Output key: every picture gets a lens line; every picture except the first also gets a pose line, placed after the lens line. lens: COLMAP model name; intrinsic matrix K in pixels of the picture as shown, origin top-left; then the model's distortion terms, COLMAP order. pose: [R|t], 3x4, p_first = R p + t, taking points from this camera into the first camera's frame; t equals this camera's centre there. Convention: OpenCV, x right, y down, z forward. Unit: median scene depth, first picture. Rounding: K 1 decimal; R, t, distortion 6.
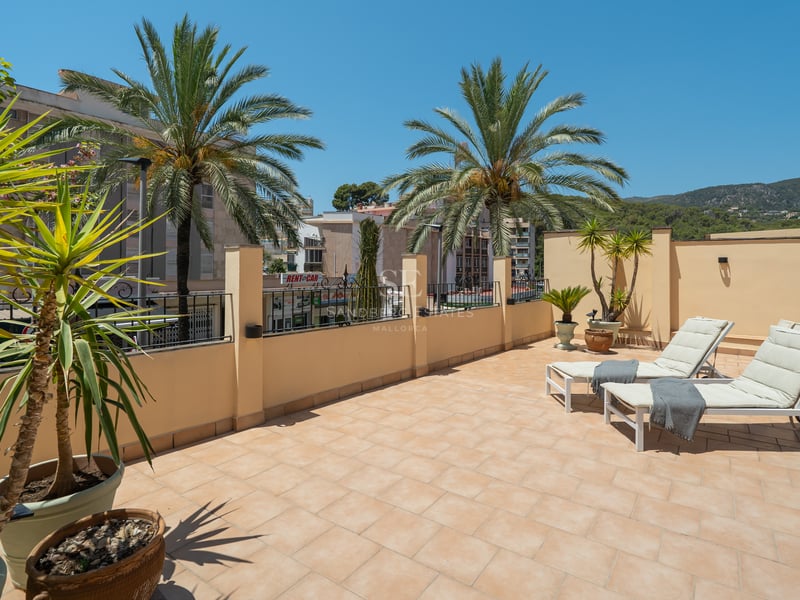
lens RADIAL K [[454.7, 0, 410.1], [0, 454.7, 263.5], [0, 0, 1]] dist [0.001363, -0.000135]
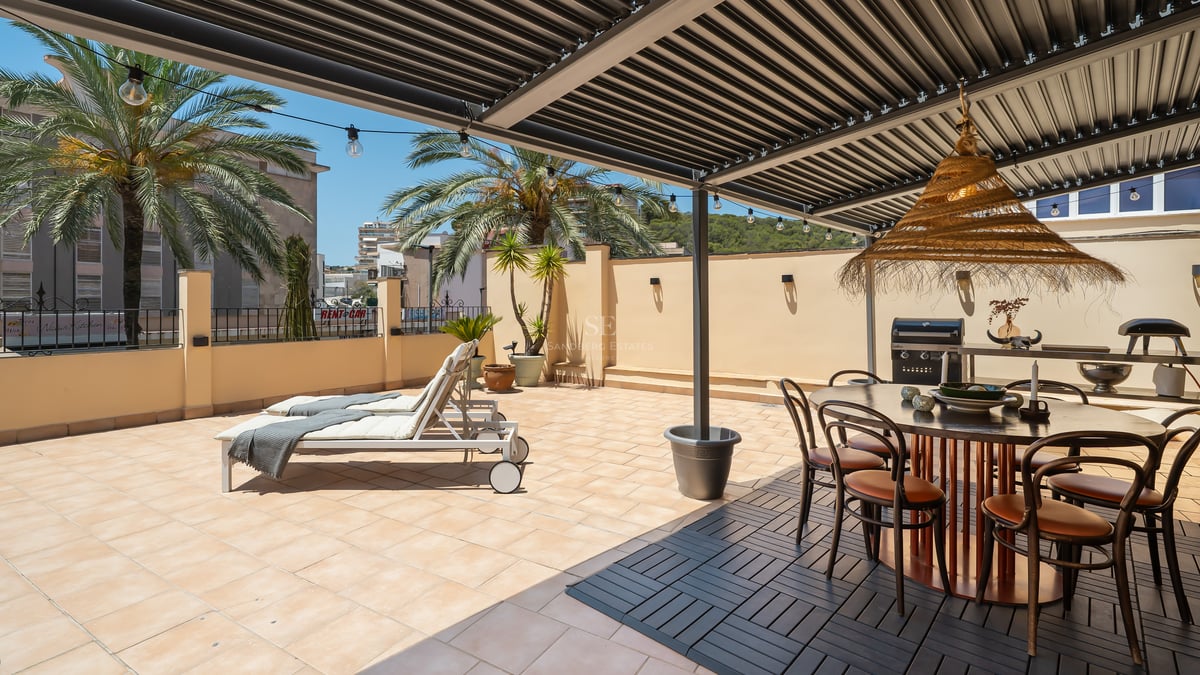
lens RADIAL K [[553.7, 0, 581.1], [0, 553.7, 304.8], [0, 0, 1]] dist [-0.001961, -0.000244]
pose [[0.999506, -0.004512, 0.031107, 0.668033], [0.004222, 0.999947, 0.009369, 0.033845], [-0.031148, -0.009233, 0.999472, -0.025937]]
